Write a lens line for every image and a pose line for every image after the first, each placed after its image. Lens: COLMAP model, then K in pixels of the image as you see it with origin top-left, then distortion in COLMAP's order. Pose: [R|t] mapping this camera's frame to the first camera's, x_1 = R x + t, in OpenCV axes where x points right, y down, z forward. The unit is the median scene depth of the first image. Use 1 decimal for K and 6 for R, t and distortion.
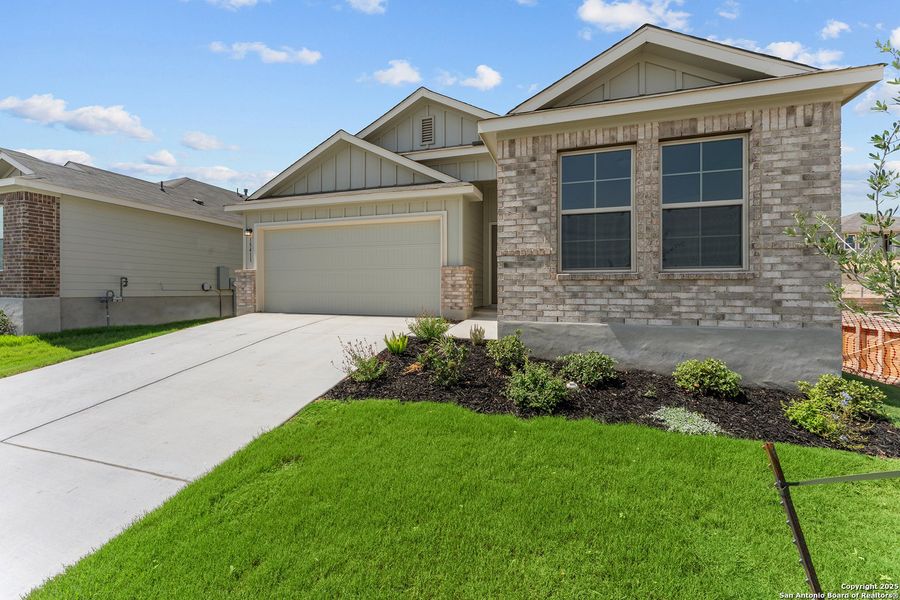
lens RADIAL K [[372.1, 0, 452.0], [0, 372.1, 283.1], [0, 0, 1]] dist [-0.001042, -0.000195]
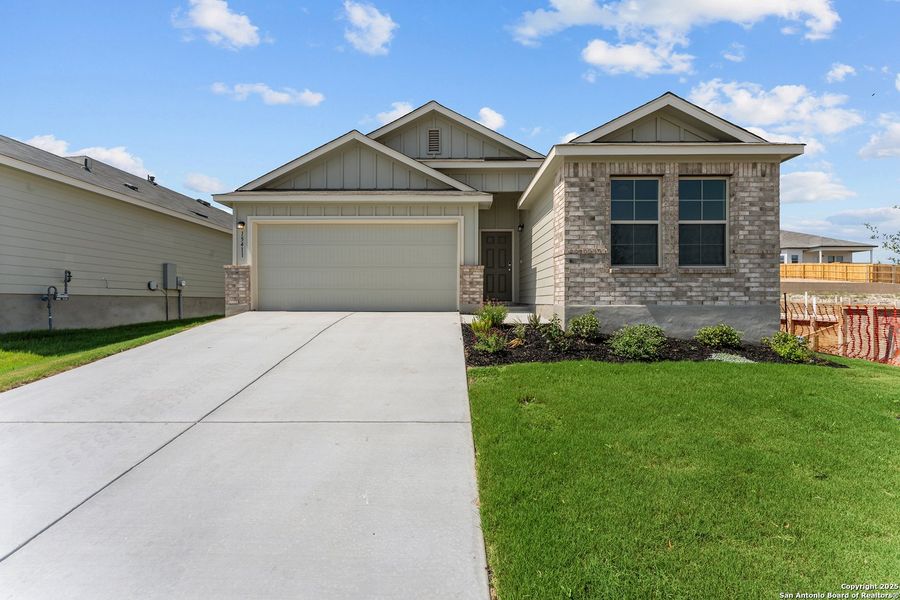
lens RADIAL K [[373.4, 0, 449.2], [0, 373.4, 292.2], [0, 0, 1]] dist [-0.001161, -0.000188]
pose [[0.955189, 0.004905, 0.295957, -0.681633], [-0.003820, 0.999984, -0.004244, 0.070174], [-0.295973, 0.002923, 0.955192, -0.101948]]
